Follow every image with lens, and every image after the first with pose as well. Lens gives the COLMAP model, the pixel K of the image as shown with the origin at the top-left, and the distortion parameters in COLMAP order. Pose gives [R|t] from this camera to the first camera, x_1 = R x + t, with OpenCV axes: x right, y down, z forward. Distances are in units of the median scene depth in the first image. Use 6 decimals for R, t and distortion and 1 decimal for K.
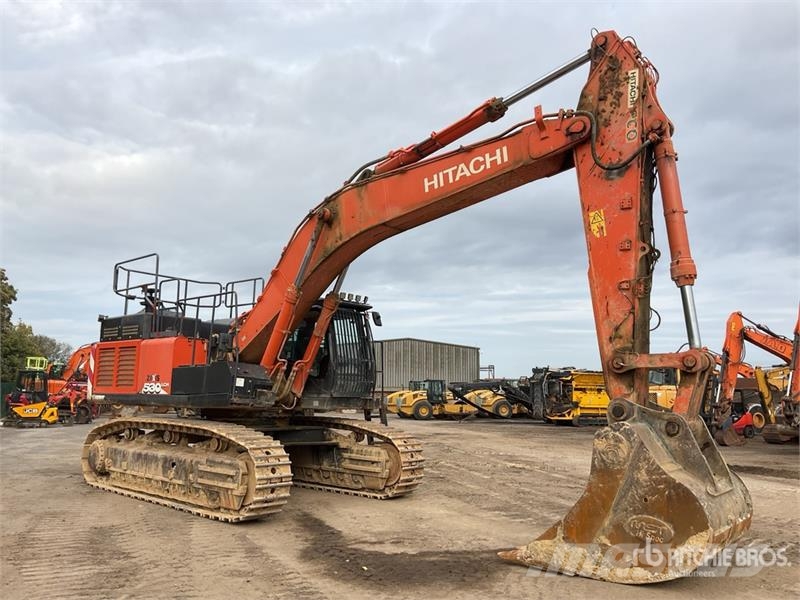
lens RADIAL K [[658.2, 0, 397.7], [0, 658.2, 296.6], [0, 0, 1]] dist [0.094079, -0.176648]
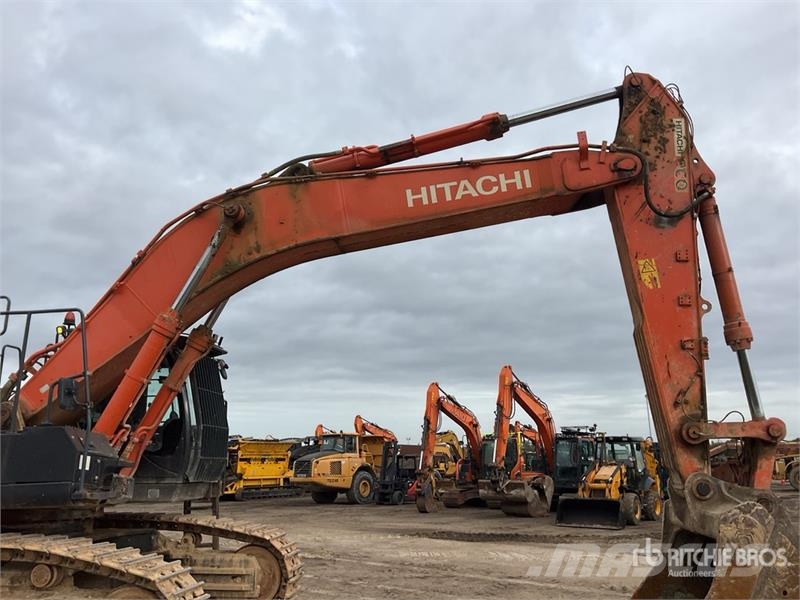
lens RADIAL K [[658.2, 0, 397.7], [0, 658.2, 296.6], [0, 0, 1]] dist [0.094079, -0.176648]
pose [[0.824045, 0.116952, 0.554321, -0.355527], [-0.061042, 0.991093, -0.118358, 0.035881], [-0.563226, 0.063696, 0.823844, 0.346196]]
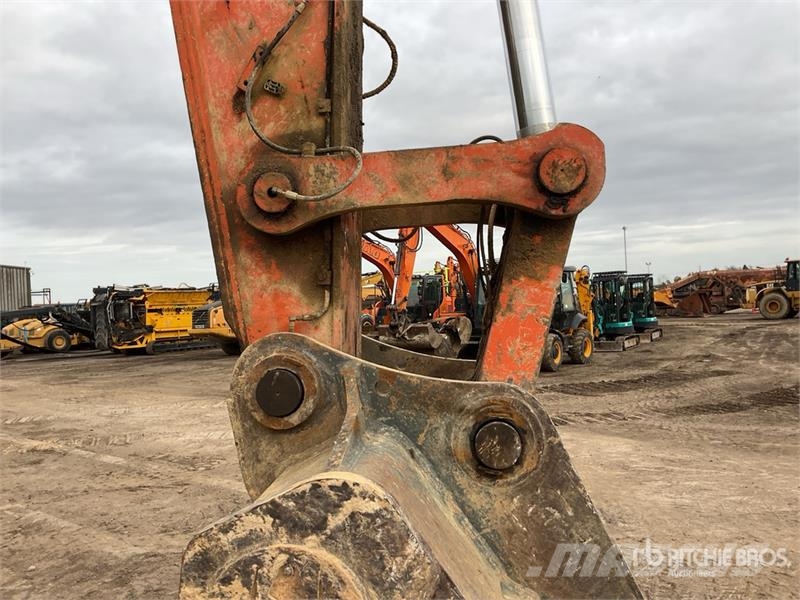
lens RADIAL K [[658.2, 0, 397.7], [0, 658.2, 296.6], [0, 0, 1]] dist [0.094079, -0.176648]
pose [[0.816277, -0.046071, 0.575821, 0.163210], [-0.023498, 0.993341, 0.112788, 0.078141], [-0.577183, -0.105597, 0.809759, 0.554062]]
